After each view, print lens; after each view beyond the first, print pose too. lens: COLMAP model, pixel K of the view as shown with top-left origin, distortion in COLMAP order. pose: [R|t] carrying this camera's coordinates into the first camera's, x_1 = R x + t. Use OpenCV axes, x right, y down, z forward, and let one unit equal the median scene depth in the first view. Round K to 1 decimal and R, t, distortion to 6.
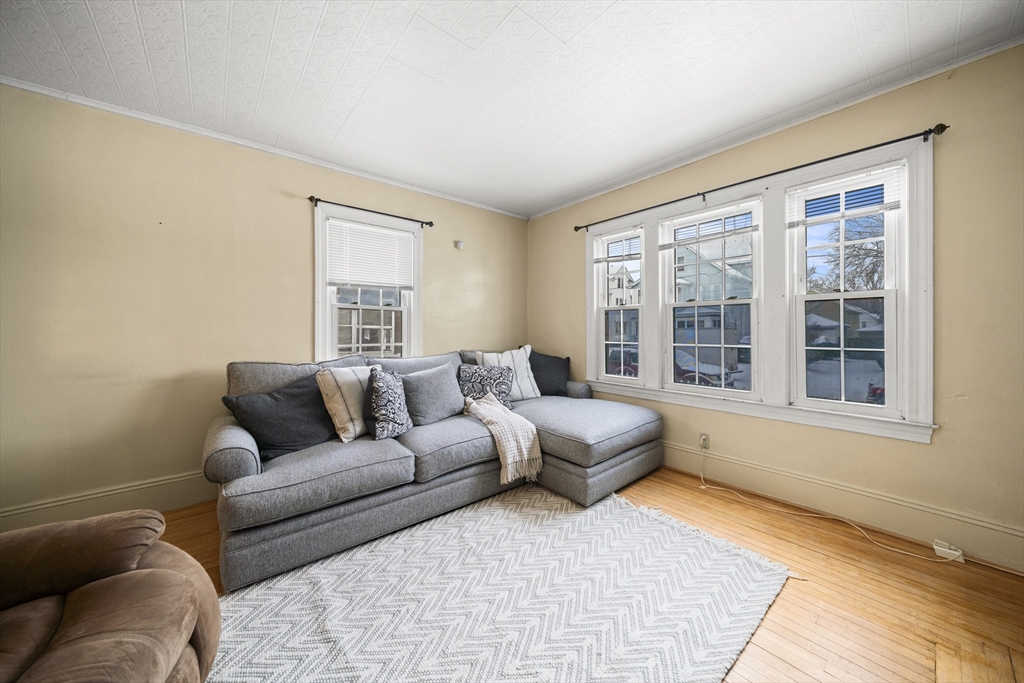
lens RADIAL K [[357.4, 0, 510.6], [0, 357.4, 329.5], [0, 0, 1]] dist [-0.006513, 0.000430]
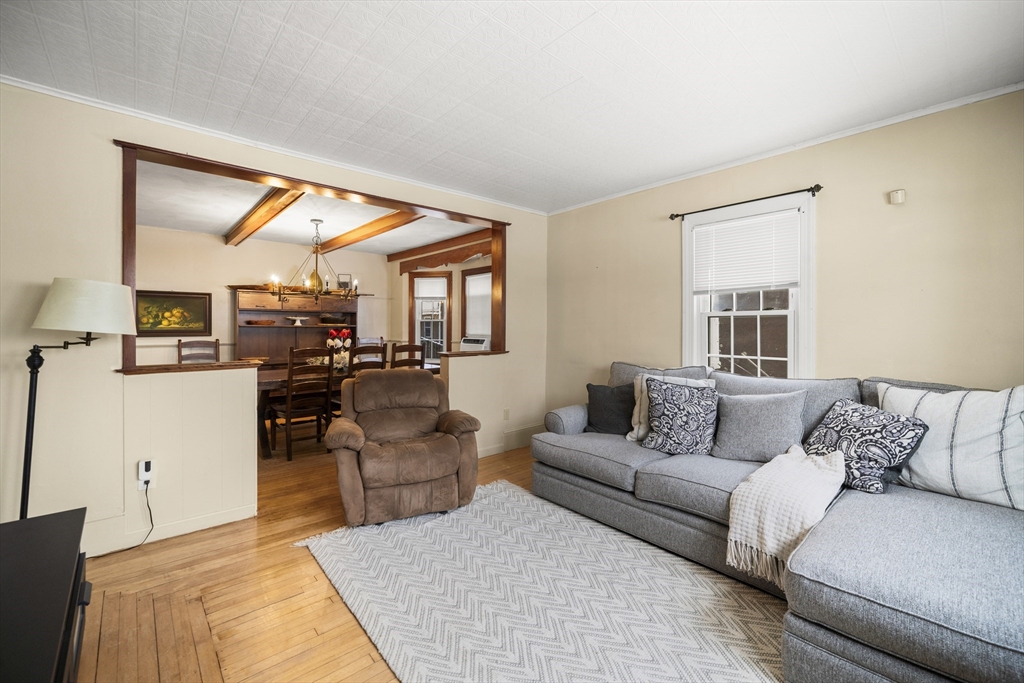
lens RADIAL K [[415.7, 0, 503.1], [0, 415.7, 331.6], [0, 0, 1]] dist [-0.004147, 0.001062]
pose [[0.023575, 0.009086, -0.999681, 0.796140], [-0.001695, 0.999958, 0.009049, -0.037076], [0.999721, 0.001481, 0.023589, 0.538991]]
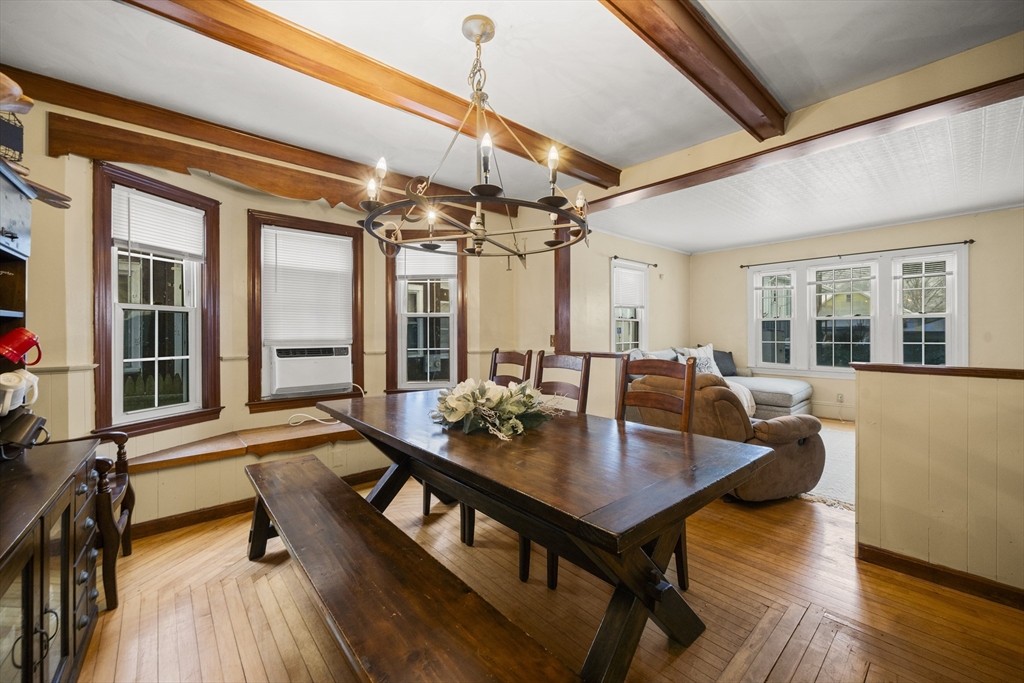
lens RADIAL K [[415.7, 0, 507.7], [0, 415.7, 333.5], [0, 0, 1]] dist [-0.004147, 0.001062]
pose [[0.999544, -0.005249, 0.029752, -1.302729], [0.005047, 0.999964, 0.006855, -0.024444], [-0.029787, -0.006702, 0.999534, -1.110785]]
